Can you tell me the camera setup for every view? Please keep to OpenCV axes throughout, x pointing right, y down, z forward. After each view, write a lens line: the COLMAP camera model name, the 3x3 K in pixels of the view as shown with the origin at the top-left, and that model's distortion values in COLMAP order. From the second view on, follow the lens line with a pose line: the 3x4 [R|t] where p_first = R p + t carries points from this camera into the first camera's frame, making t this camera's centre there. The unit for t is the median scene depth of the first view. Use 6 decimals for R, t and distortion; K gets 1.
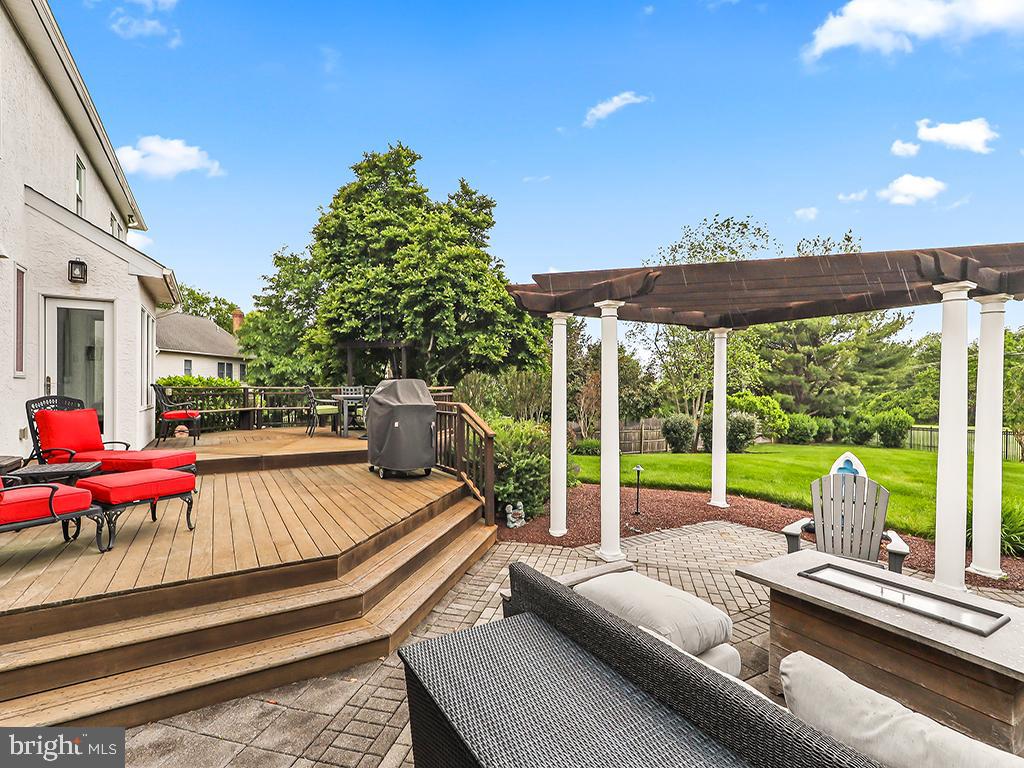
lens RADIAL K [[481.7, 0, 493.5], [0, 481.7, 392.0], [0, 0, 1]] dist [0.003564, 0.000719]
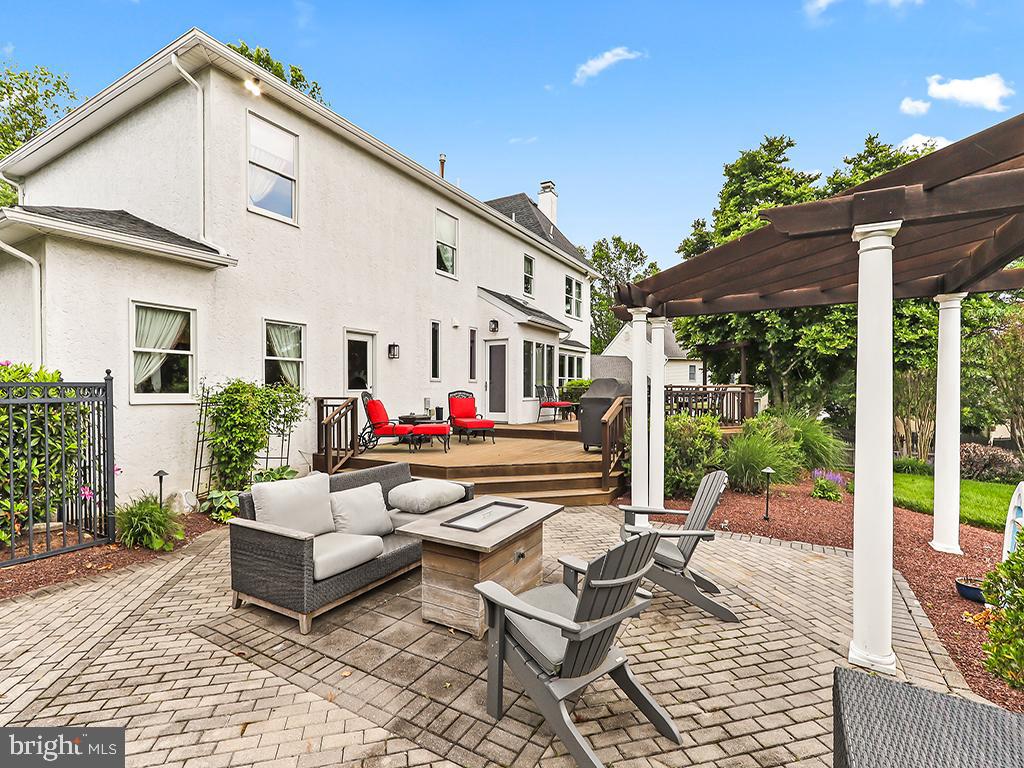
lens RADIAL K [[481.7, 0, 493.5], [0, 481.7, 392.0], [0, 0, 1]] dist [0.003564, 0.000719]
pose [[0.495035, 0.012167, -0.868788, 0.799280], [-0.000763, 0.999908, 0.013569, -0.012973], [0.868873, -0.006054, 0.494999, 0.051161]]
